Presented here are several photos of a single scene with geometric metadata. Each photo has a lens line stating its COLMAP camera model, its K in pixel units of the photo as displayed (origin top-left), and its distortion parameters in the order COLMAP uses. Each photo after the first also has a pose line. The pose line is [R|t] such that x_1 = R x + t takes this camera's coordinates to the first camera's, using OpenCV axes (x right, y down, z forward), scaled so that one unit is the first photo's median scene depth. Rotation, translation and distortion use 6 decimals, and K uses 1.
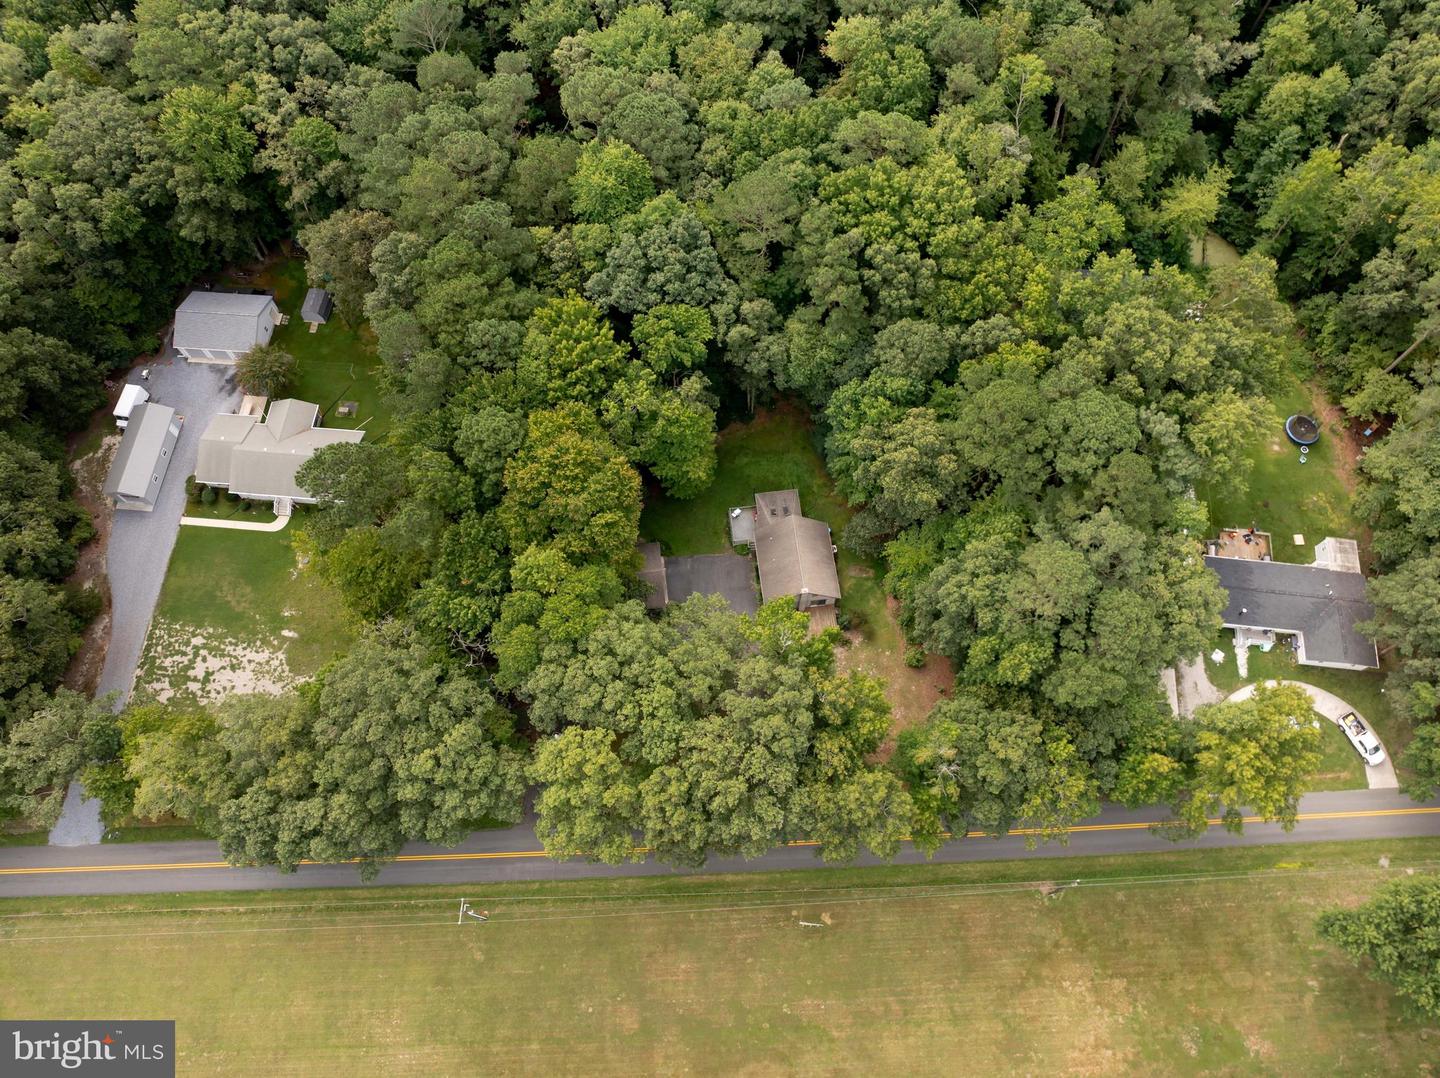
lens RADIAL K [[1012.9, 0, 727.2], [0, 1012.9, 536.3], [0, 0, 1]] dist [-0.040866, 0.005026]
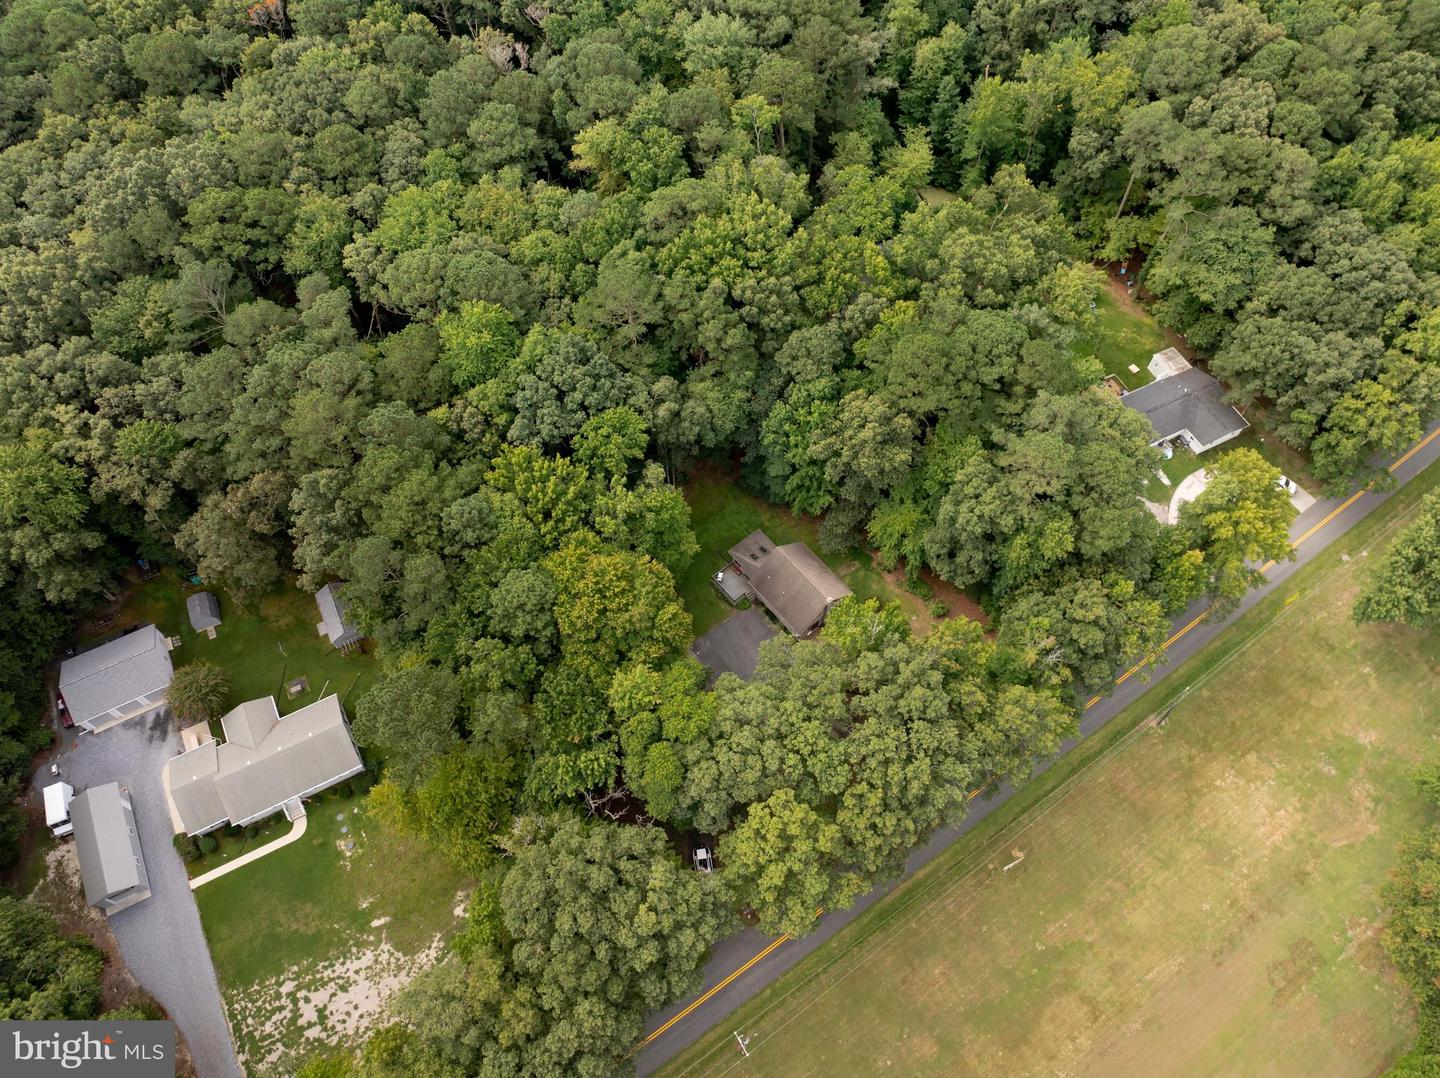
lens RADIAL K [[1012.9, 0, 727.2], [0, 1012.9, 536.3], [0, 0, 1]] dist [-0.040866, 0.005026]
pose [[0.841118, -0.465689, 0.275054, -0.273654], [0.497061, 0.866051, -0.053720, -0.000053], [-0.213194, 0.181903, 0.959927, 0.000553]]
